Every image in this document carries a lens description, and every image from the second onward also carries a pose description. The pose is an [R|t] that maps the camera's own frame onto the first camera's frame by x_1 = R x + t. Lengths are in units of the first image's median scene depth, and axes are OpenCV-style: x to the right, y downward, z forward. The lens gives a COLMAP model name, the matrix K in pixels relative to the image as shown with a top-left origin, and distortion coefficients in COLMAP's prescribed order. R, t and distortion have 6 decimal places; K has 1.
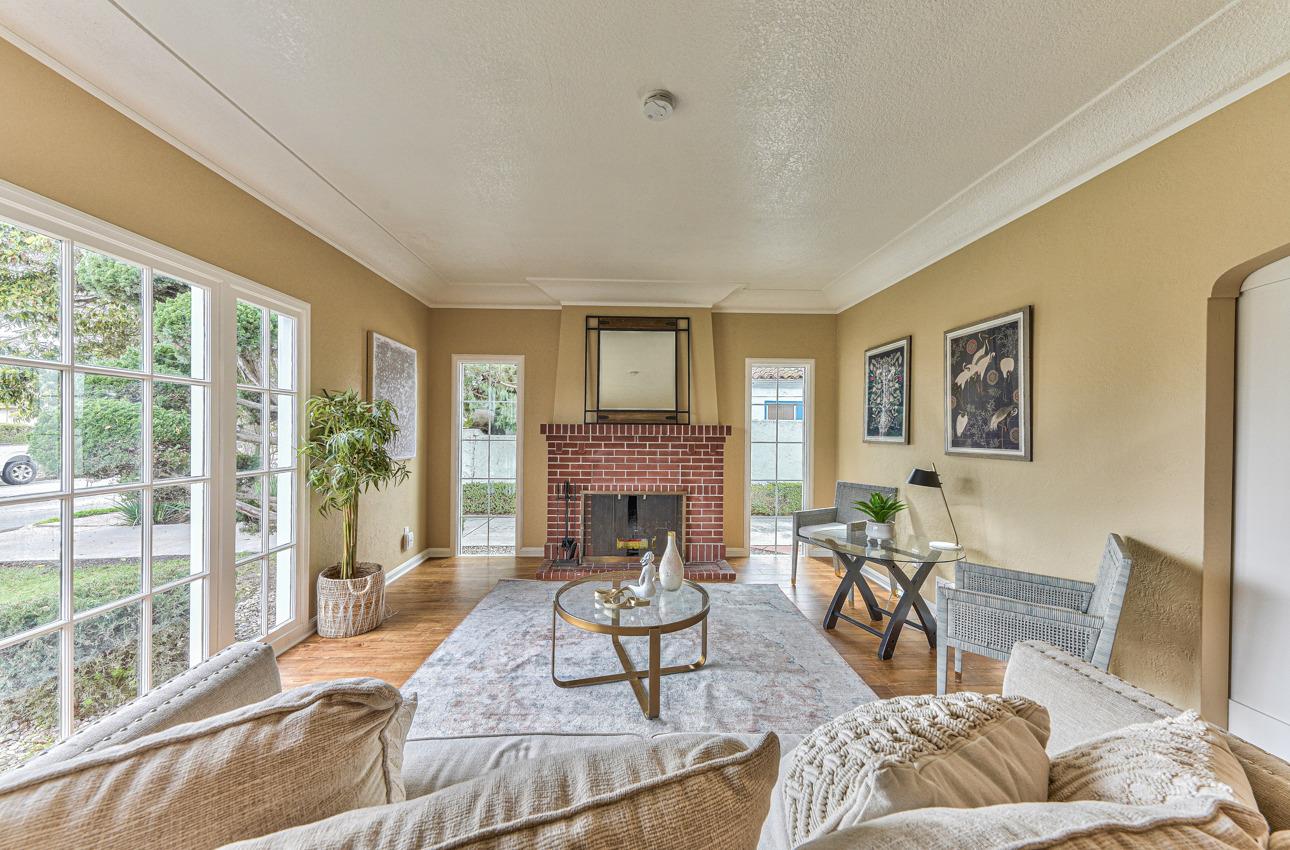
lens RADIAL K [[447.3, 0, 638.5], [0, 447.3, 432.1], [0, 0, 1]] dist [-0.000837, -0.000309]
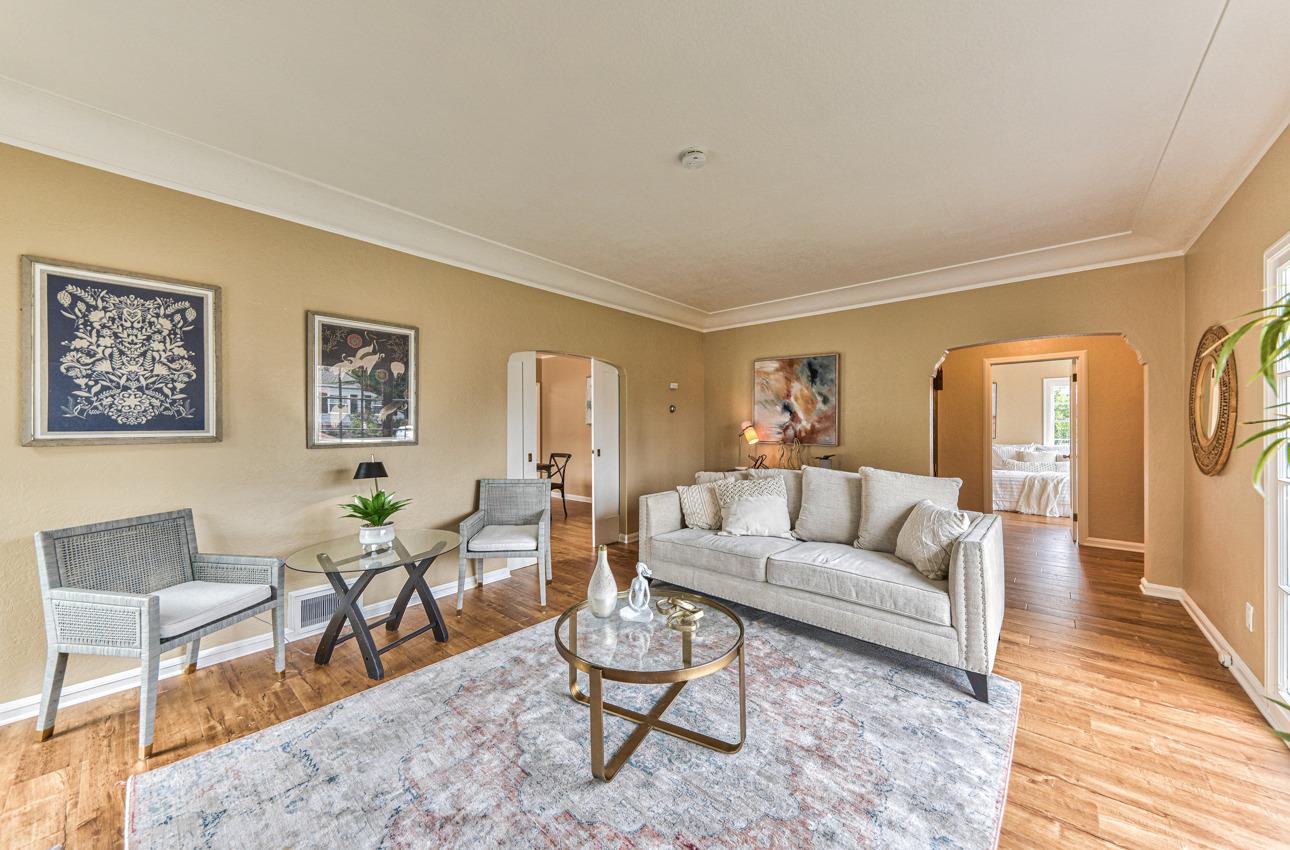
lens RADIAL K [[470.9, 0, 641.5], [0, 470.9, 424.1], [0, 0, 1]] dist [0.011040, 0.000076]
pose [[-0.719564, -0.003316, 0.694419, -0.324370], [0.001067, 0.999982, 0.005881, -0.002394], [-0.694426, 0.004973, -0.719547, 0.870209]]
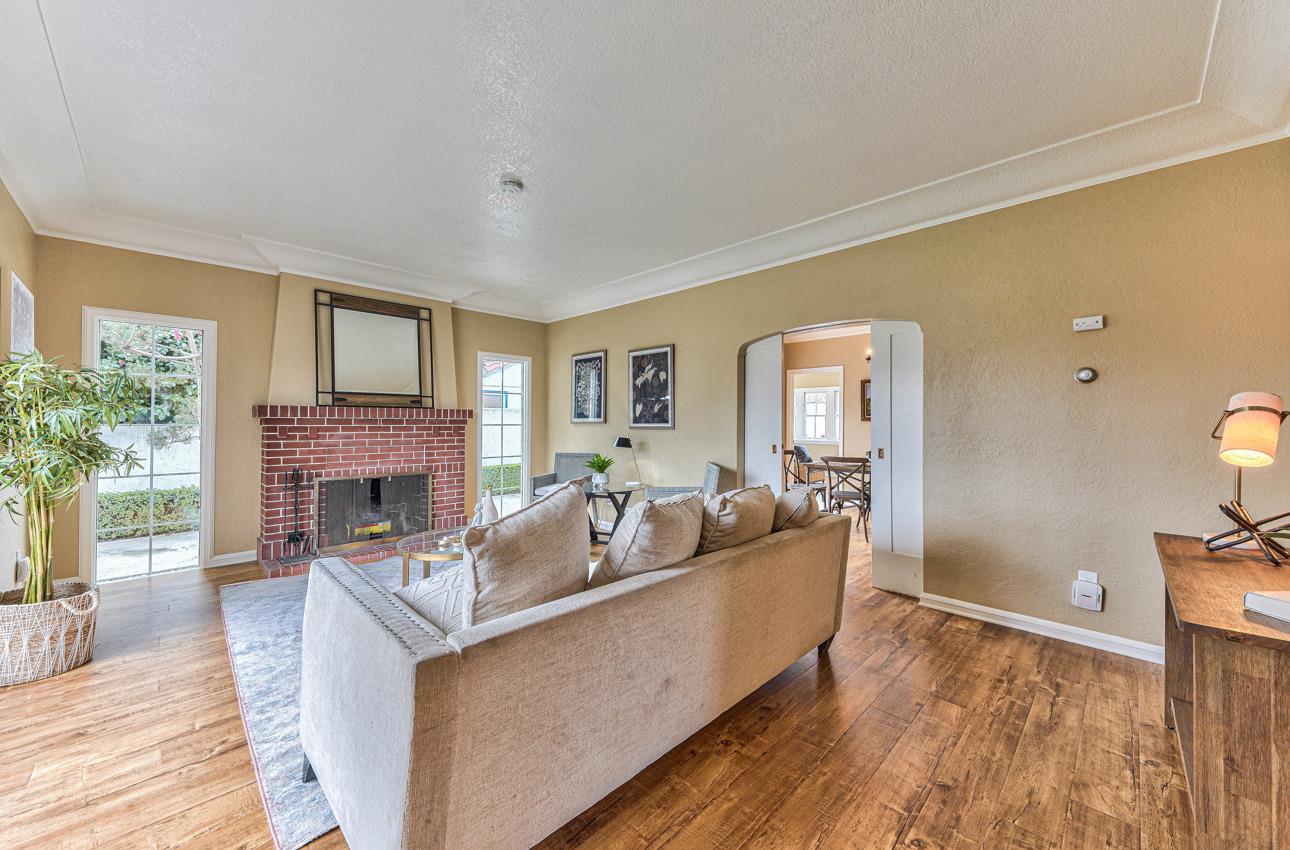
lens RADIAL K [[470.9, 0, 641.4], [0, 470.9, 424.5], [0, 0, 1]] dist [0.011040, 0.000076]
pose [[0.733189, -0.008986, 0.679966, -0.297915], [0.006332, 0.999960, 0.006387, 0.018309], [-0.679996, -0.000378, 0.733216, -0.180748]]
